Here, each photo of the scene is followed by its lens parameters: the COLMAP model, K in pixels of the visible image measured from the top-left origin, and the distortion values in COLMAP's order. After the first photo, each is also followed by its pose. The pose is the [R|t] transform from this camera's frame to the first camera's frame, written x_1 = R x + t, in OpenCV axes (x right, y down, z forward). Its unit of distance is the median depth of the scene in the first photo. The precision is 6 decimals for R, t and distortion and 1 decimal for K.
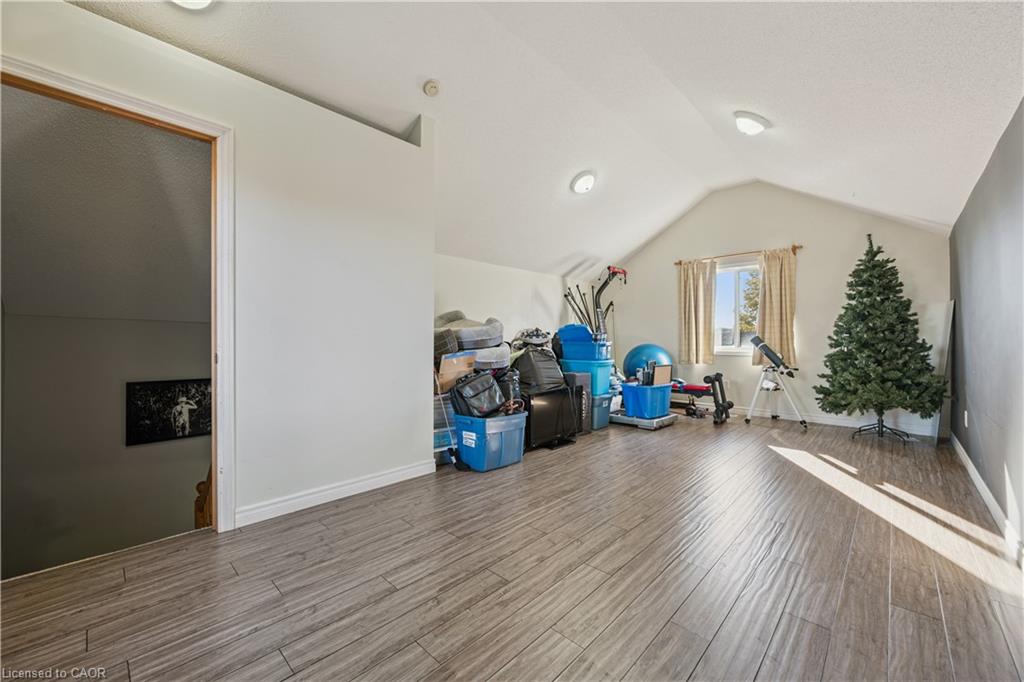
lens RADIAL K [[405.0, 0, 513.2], [0, 405.0, 337.4], [0, 0, 1]] dist [0.001814, -0.001590]
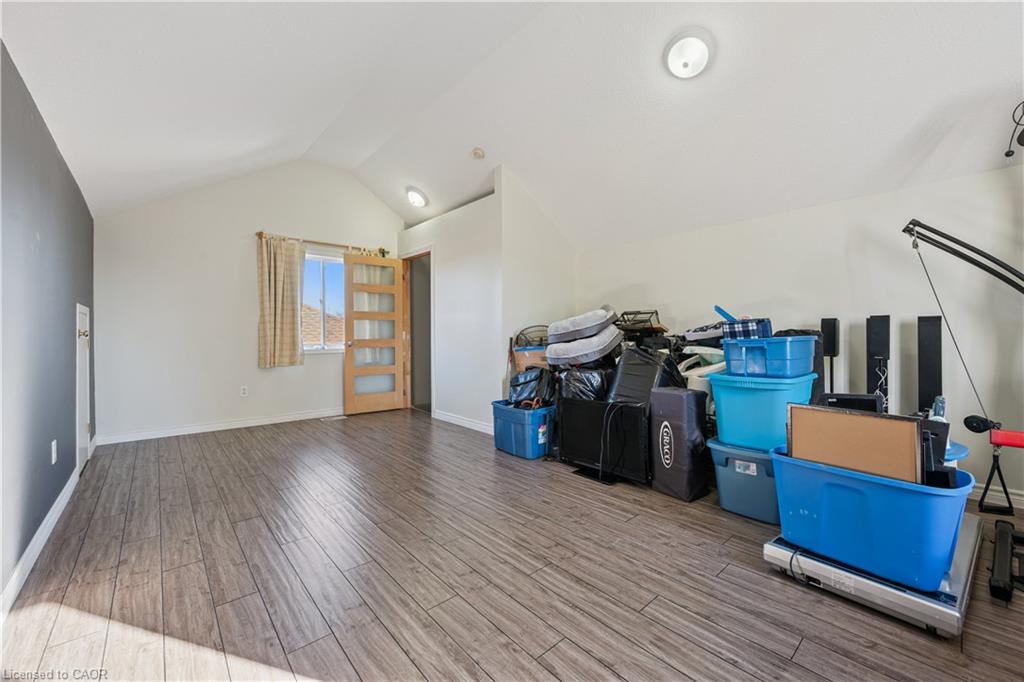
lens RADIAL K [[405.0, 0, 513.3], [0, 405.0, 341.4], [0, 0, 1]] dist [0.001814, -0.001590]
pose [[-0.095406, 0.005449, -0.995424, 1.169916], [0.009520, 0.999944, 0.004561, 0.020148], [0.995393, -0.009041, -0.095453, 1.253833]]
